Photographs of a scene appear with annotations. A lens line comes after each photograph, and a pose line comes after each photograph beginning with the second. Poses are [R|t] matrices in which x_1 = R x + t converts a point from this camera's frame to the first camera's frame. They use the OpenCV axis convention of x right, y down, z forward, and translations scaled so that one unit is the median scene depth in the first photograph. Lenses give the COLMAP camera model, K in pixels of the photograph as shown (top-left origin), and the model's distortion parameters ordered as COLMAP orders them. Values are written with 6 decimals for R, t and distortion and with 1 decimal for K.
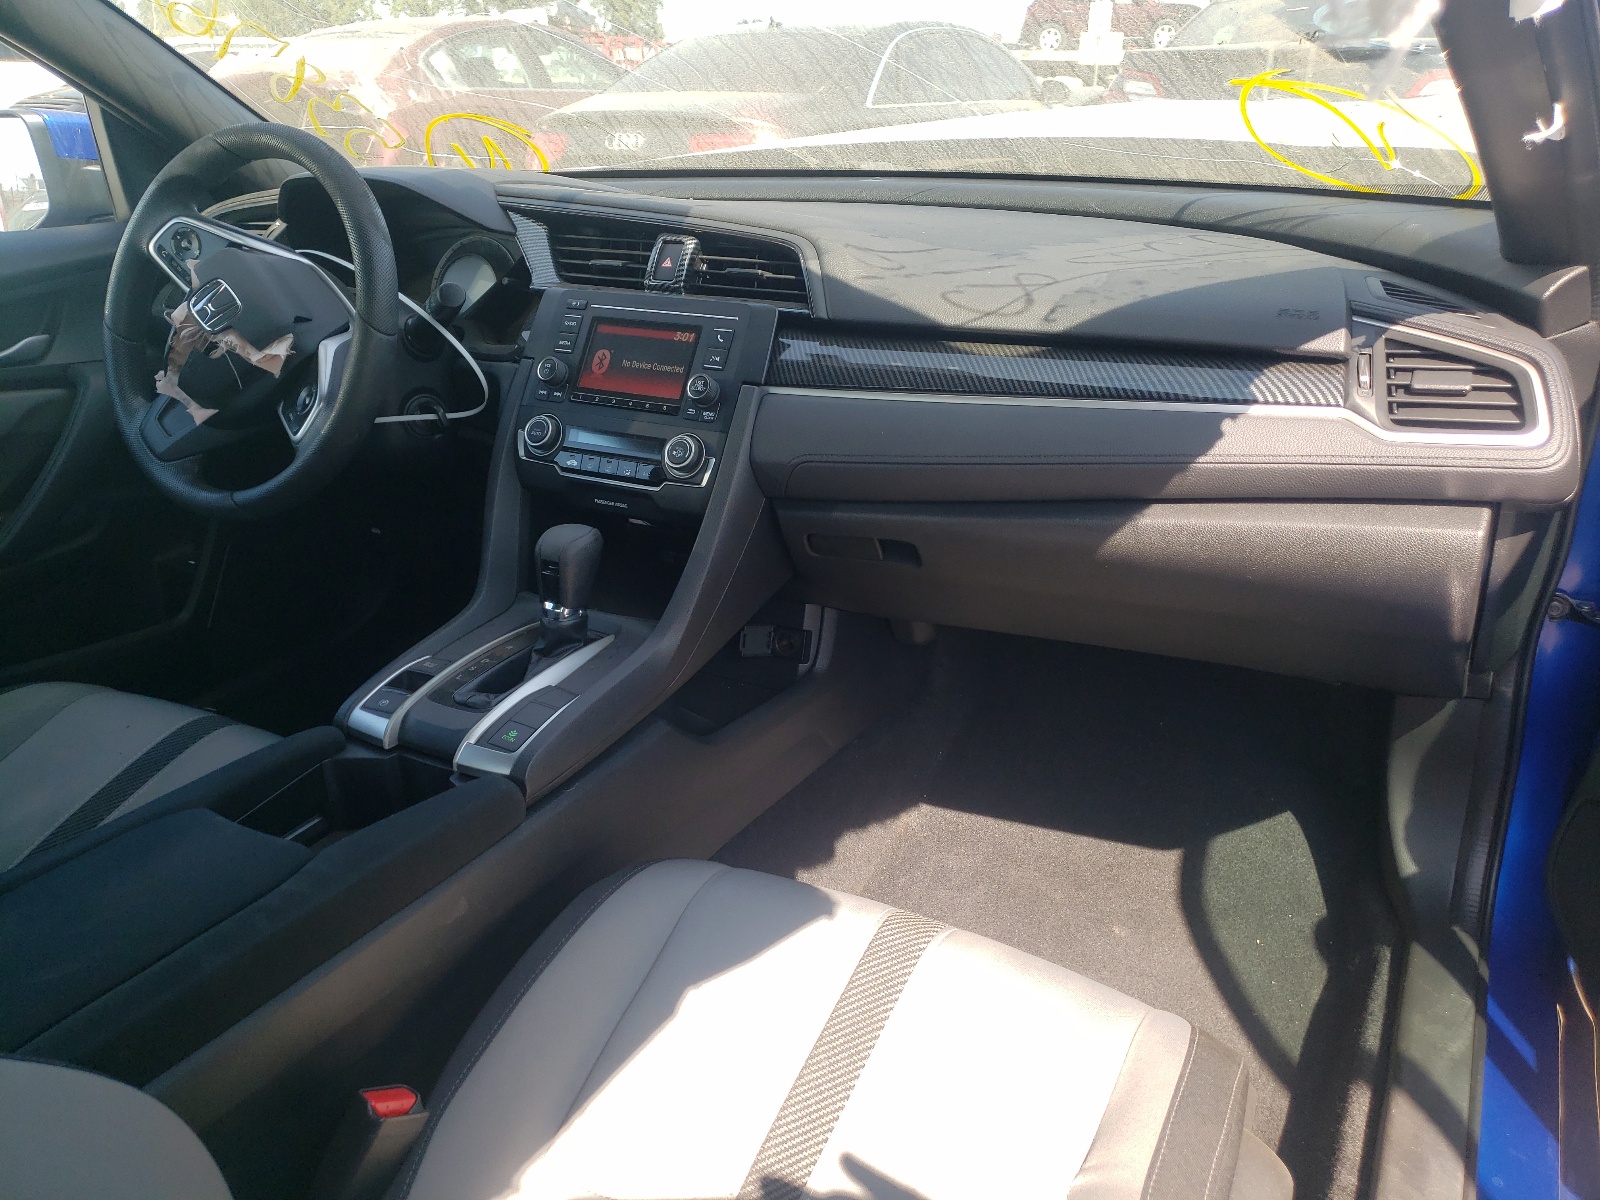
lens RADIAL K [[1284.8, 0, 800.0], [0, 1284.8, 600.0], [0, 0, 1]] dist [0.047948, 0.000706]
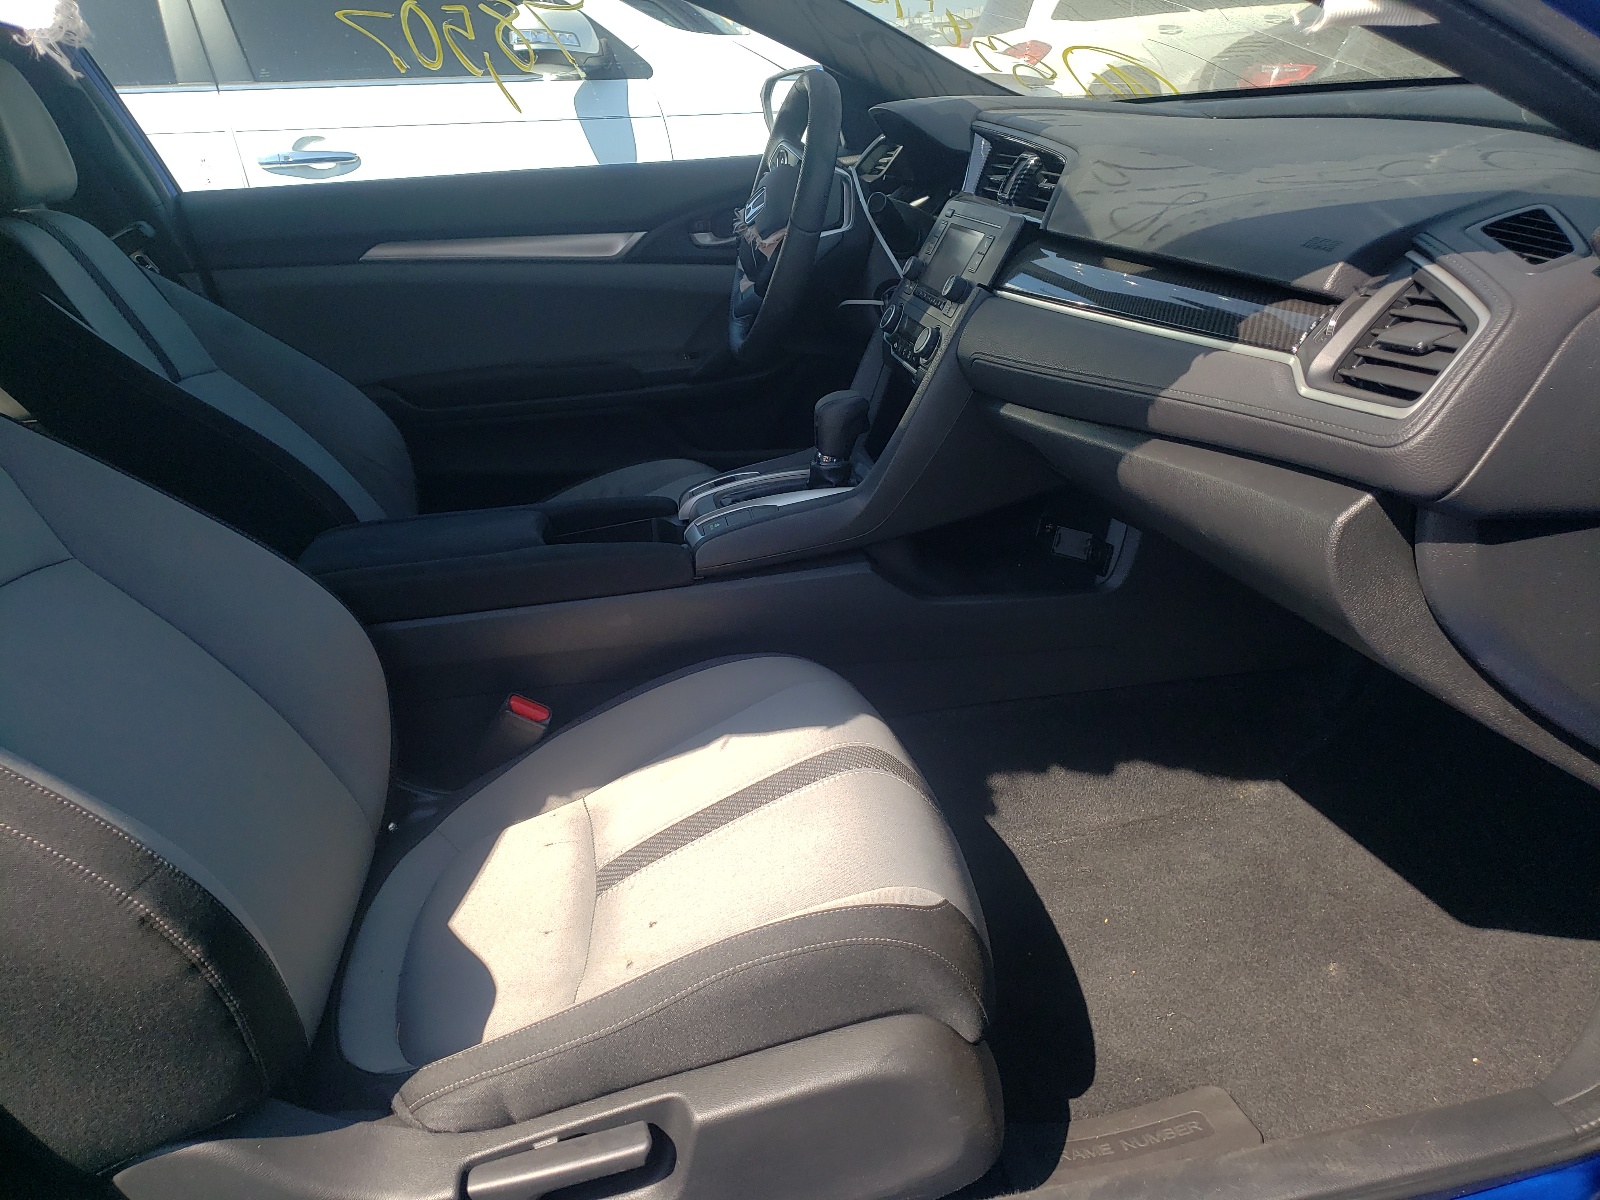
lens RADIAL K [[1284.8, 0, 800.0], [0, 1284.8, 600.0], [0, 0, 1]] dist [0.047948, 0.000706]
pose [[0.602018, 0.263168, -0.753868, 0.826672], [-0.230494, 0.961210, 0.151483, -0.042392], [0.764491, 0.082566, 0.639324, 0.197709]]
